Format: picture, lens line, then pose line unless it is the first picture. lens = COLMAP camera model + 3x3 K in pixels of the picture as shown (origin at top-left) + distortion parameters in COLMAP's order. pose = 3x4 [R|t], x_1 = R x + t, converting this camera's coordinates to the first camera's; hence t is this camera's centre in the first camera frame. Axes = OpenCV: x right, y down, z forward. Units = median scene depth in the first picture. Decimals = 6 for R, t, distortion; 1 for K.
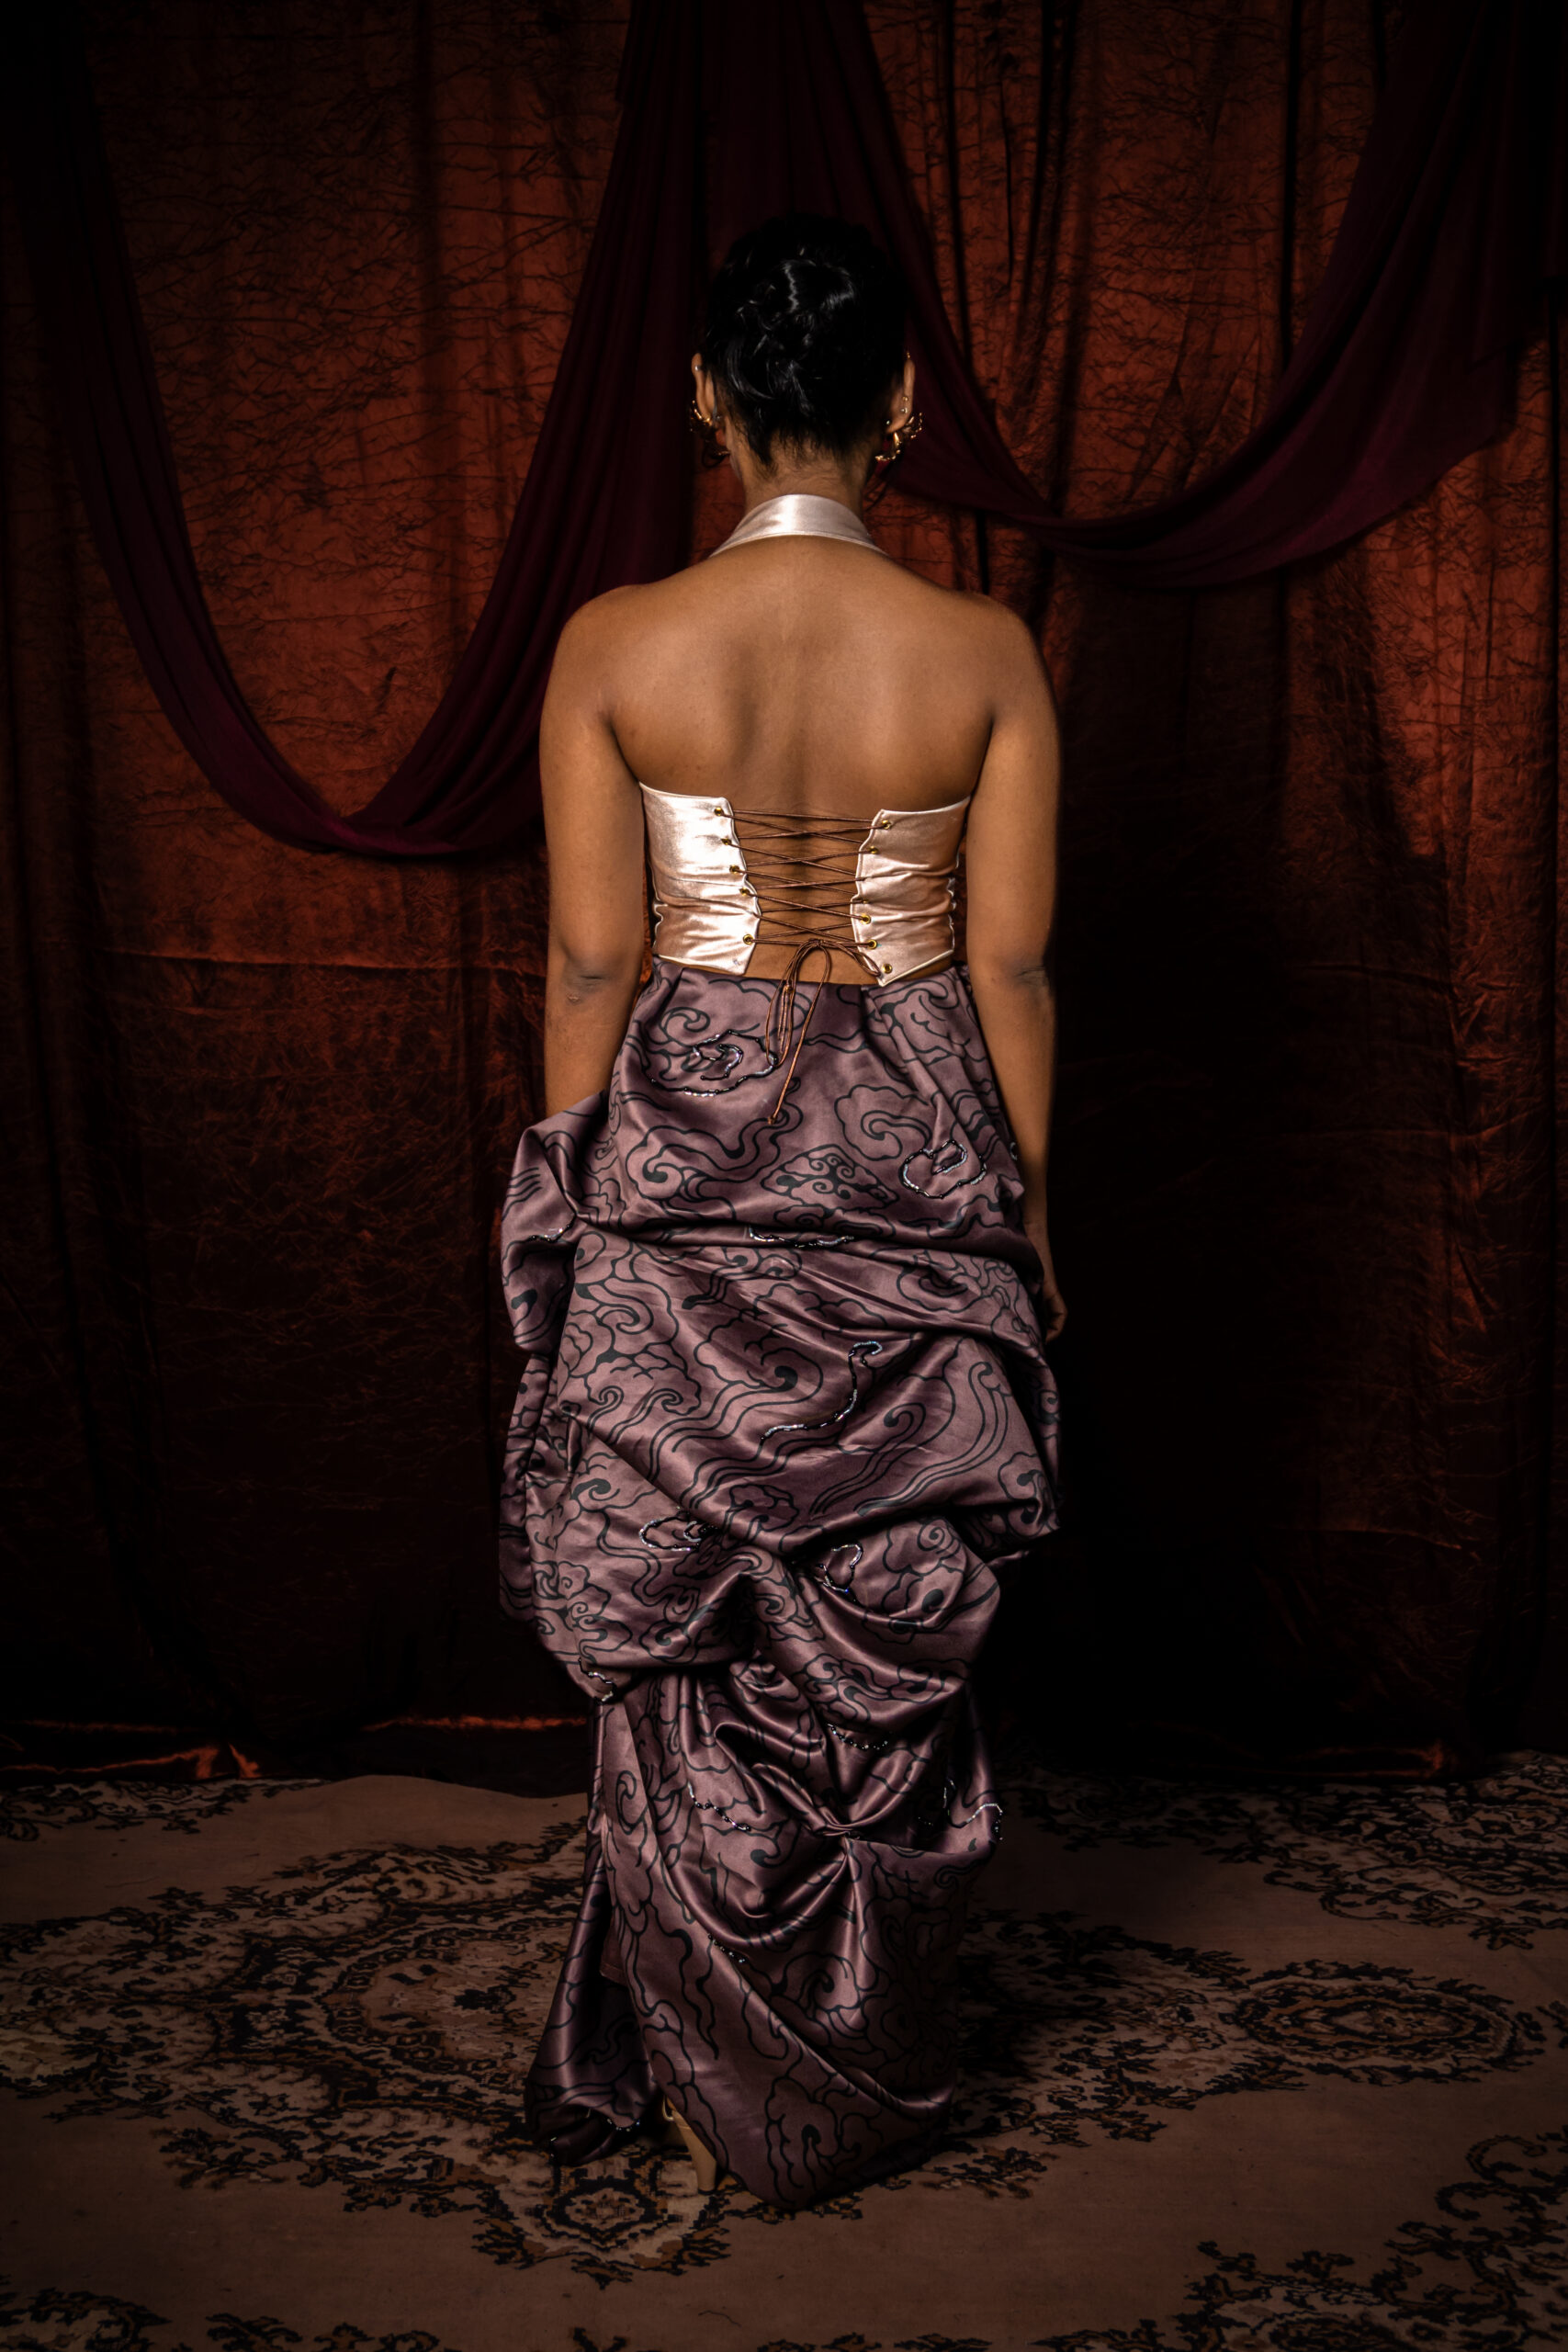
lens RADIAL K [[3303.1, 0, 787.1], [0, 3303.1, 1166.4], [0, 0, 1]] dist [0.016231, -0.033311]
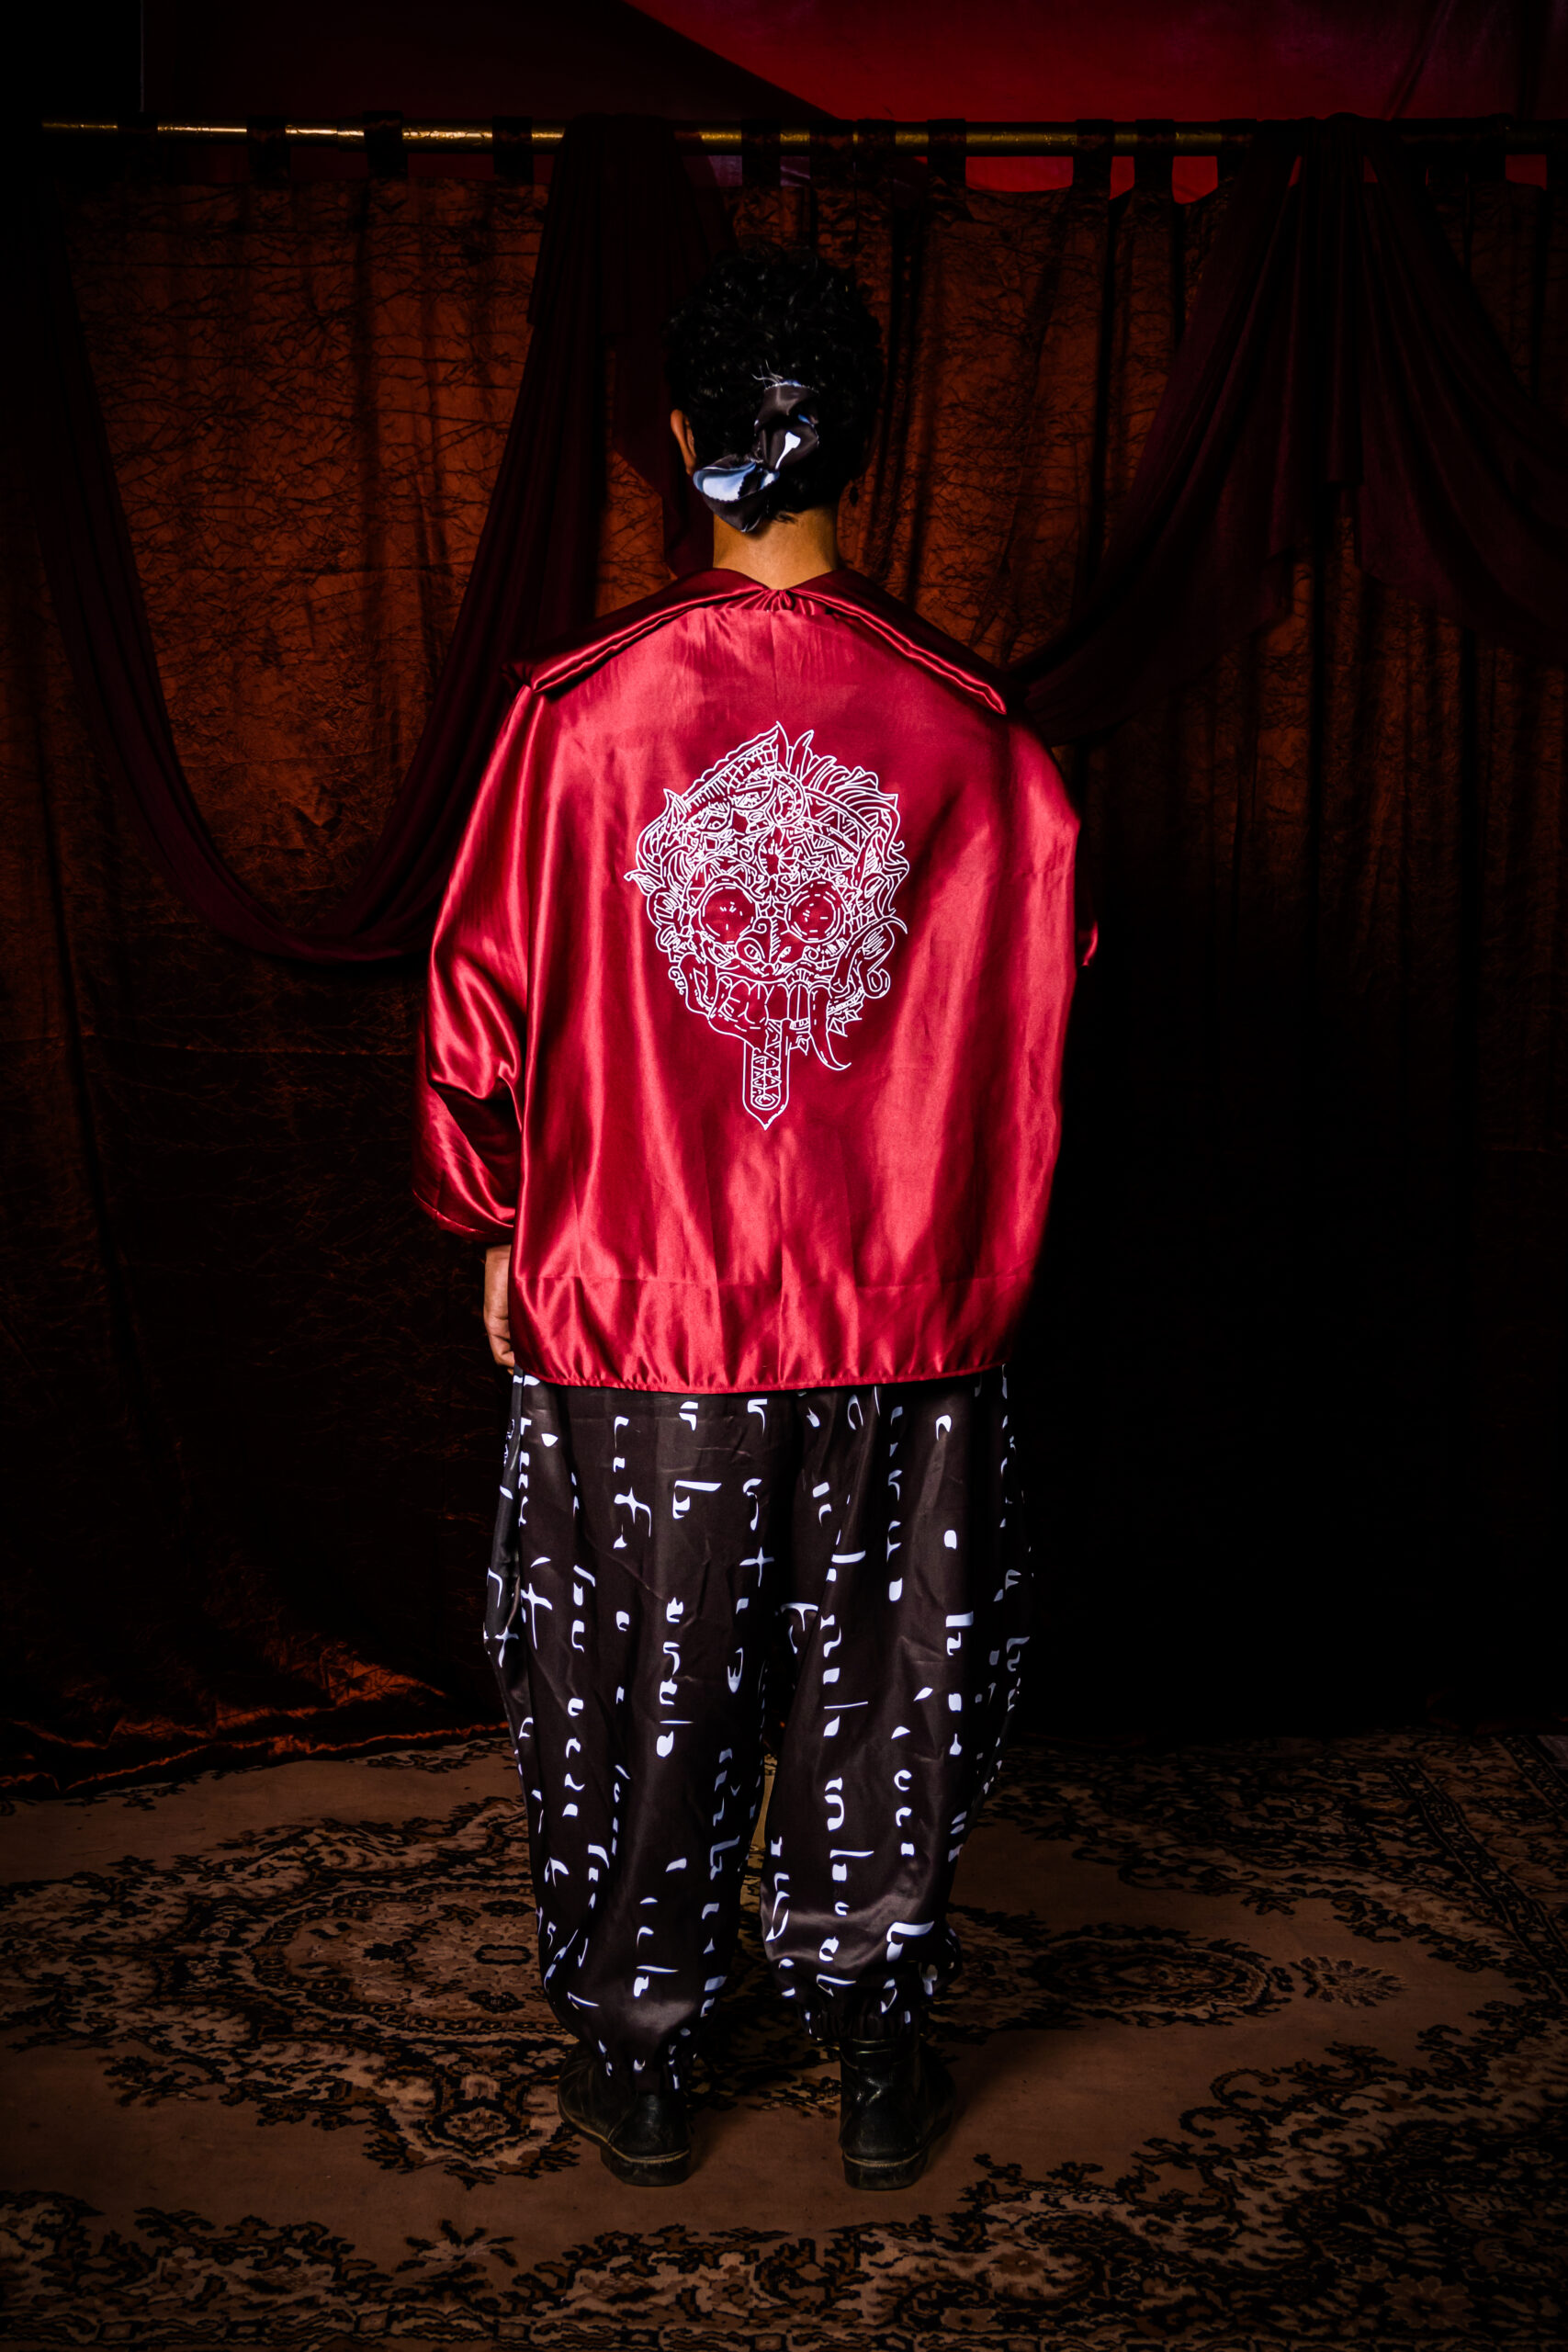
lens RADIAL K [[3078.7, 0, 784.0], [0, 3078.7, 1176.0], [0, 0, 1]] dist [-0.013204, 0.064485]
pose [[0.999943, 0.007479, 0.007645, 0.038108], [-0.007411, 0.999933, -0.008861, -0.014149], [-0.007711, 0.008804, 0.999932, -0.093675]]
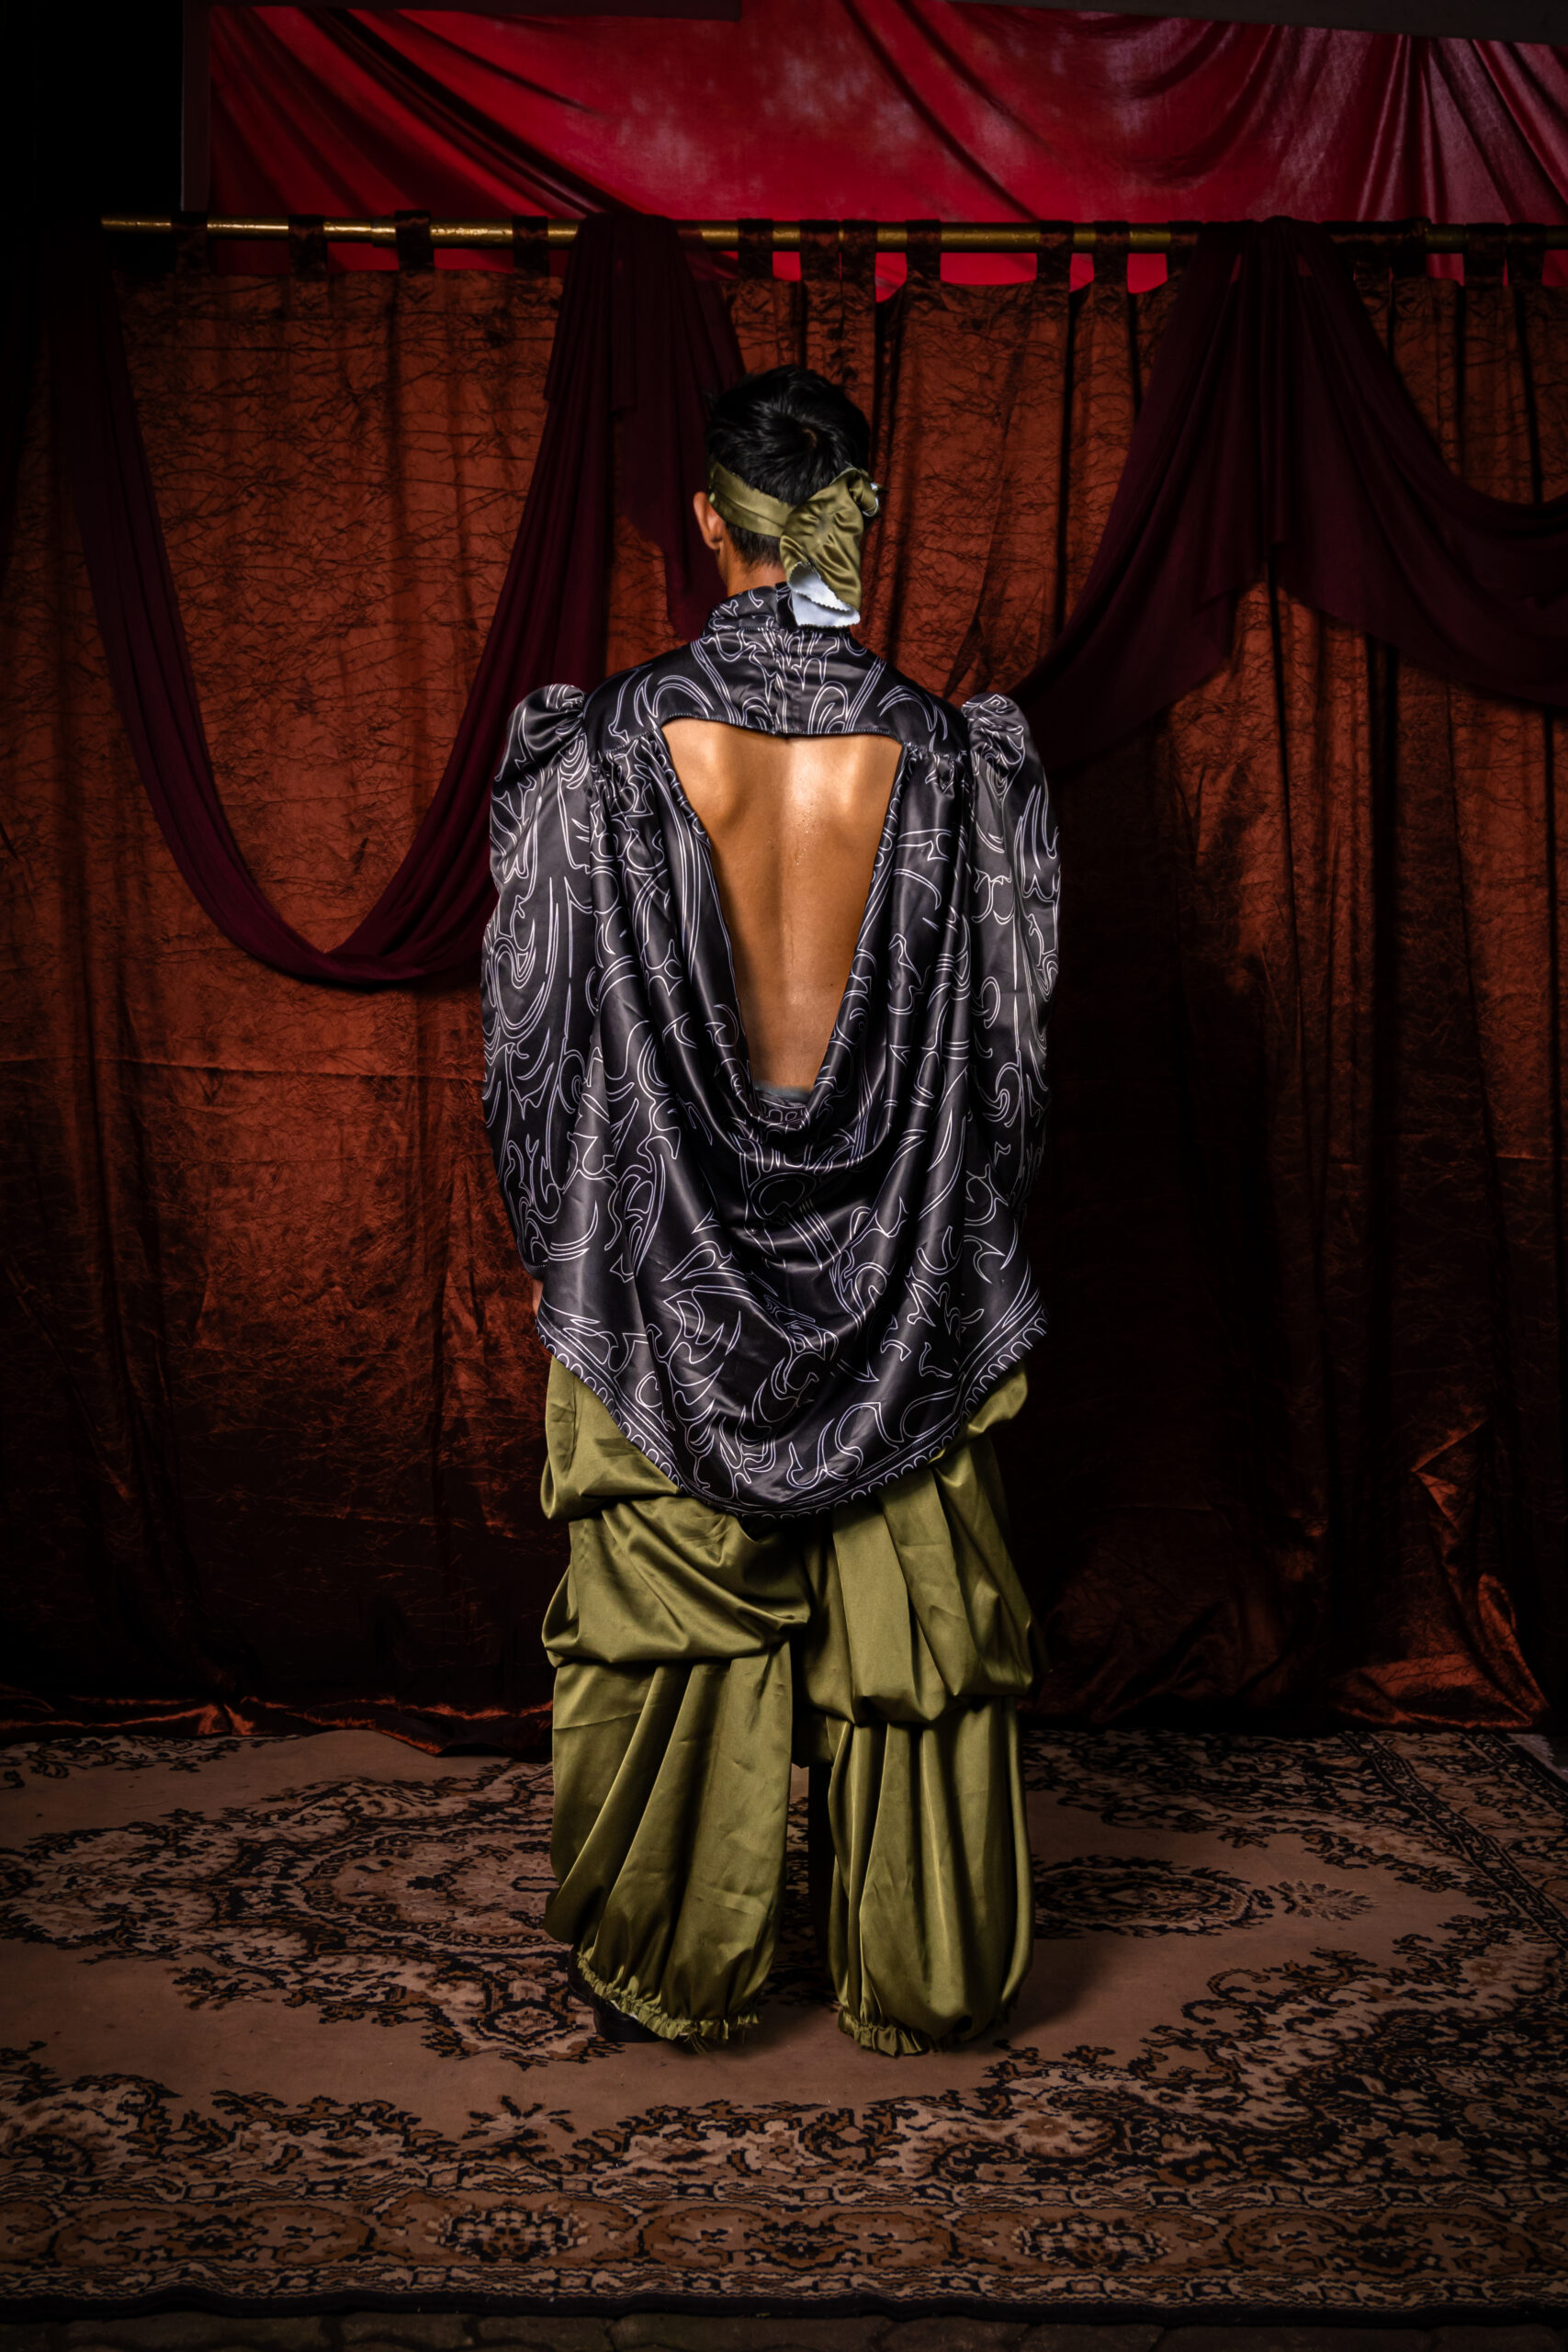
lens RADIAL K [[2820.5, 0, 781.4], [0, 2820.5, 1175.4], [0, 0, 1]] dist [-0.001192, -0.010528]
pose [[0.999476, 0.000642, 0.032352, 0.006242], [0.001301, 0.998199, -0.059983, 0.049667], [-0.032332, 0.059994, 0.997675, -0.085165]]
